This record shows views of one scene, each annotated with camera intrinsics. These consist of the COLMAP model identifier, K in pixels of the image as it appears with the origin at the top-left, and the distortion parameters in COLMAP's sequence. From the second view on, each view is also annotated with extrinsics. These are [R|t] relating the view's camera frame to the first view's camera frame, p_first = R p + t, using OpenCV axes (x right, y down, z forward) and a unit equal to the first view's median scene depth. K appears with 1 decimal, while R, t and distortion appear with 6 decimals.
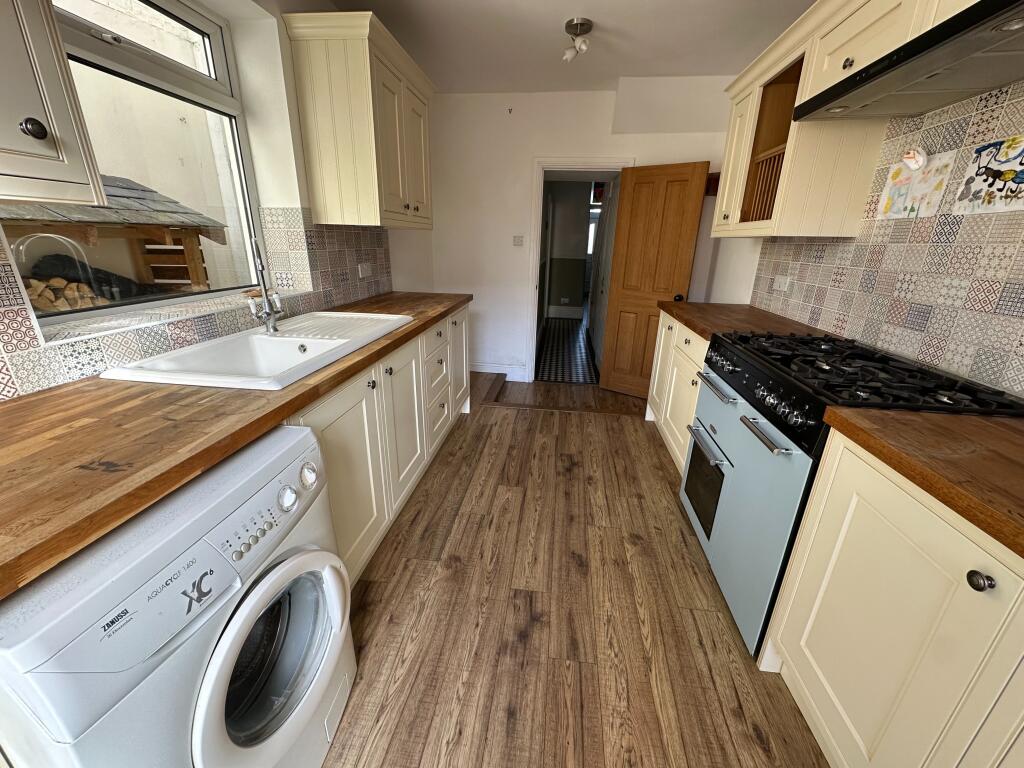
lens RADIAL K [[408.2, 0, 512.7], [0, 408.2, 382.9], [0, 0, 1]] dist [-0.004040, 0.000354]
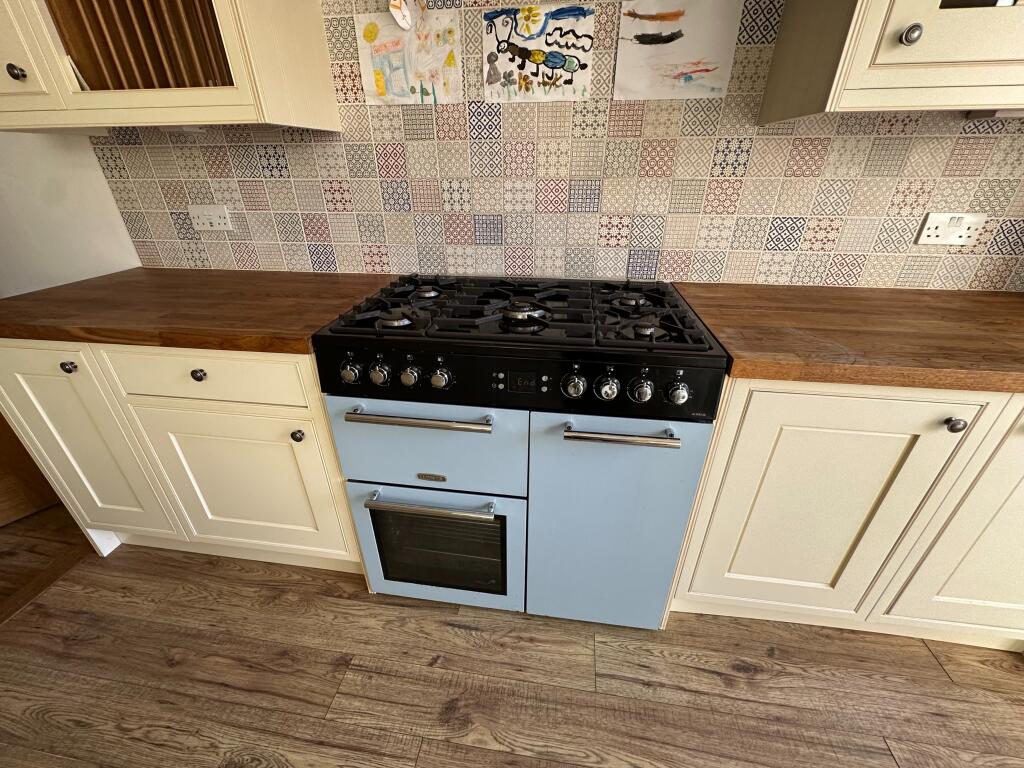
lens RADIAL K [[408.2, 0, 512.4], [0, 408.2, 382.3], [0, 0, 1]] dist [-0.004040, 0.000354]
pose [[0.018087, -0.488446, 0.872407, 0.053003], [0.333414, 0.825552, 0.455300, -0.288612], [-0.942607, 0.282638, 0.177787, 0.924479]]
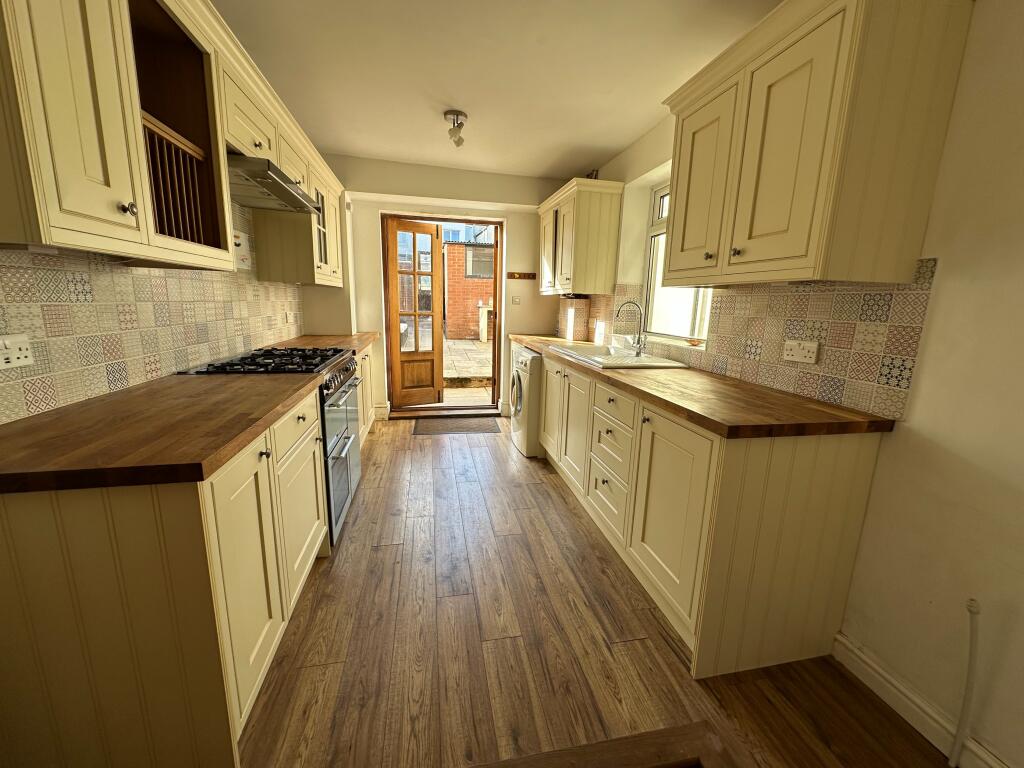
lens RADIAL K [[408.2, 0, 513.3], [0, 408.2, 381.7], [0, 0, 1]] dist [-0.004040, 0.000354]
pose [[-0.945469, 0.012666, -0.325466, 0.486635], [-0.153218, 0.864485, 0.478737, -0.860271], [0.287424, 0.502499, -0.815403, 2.579327]]
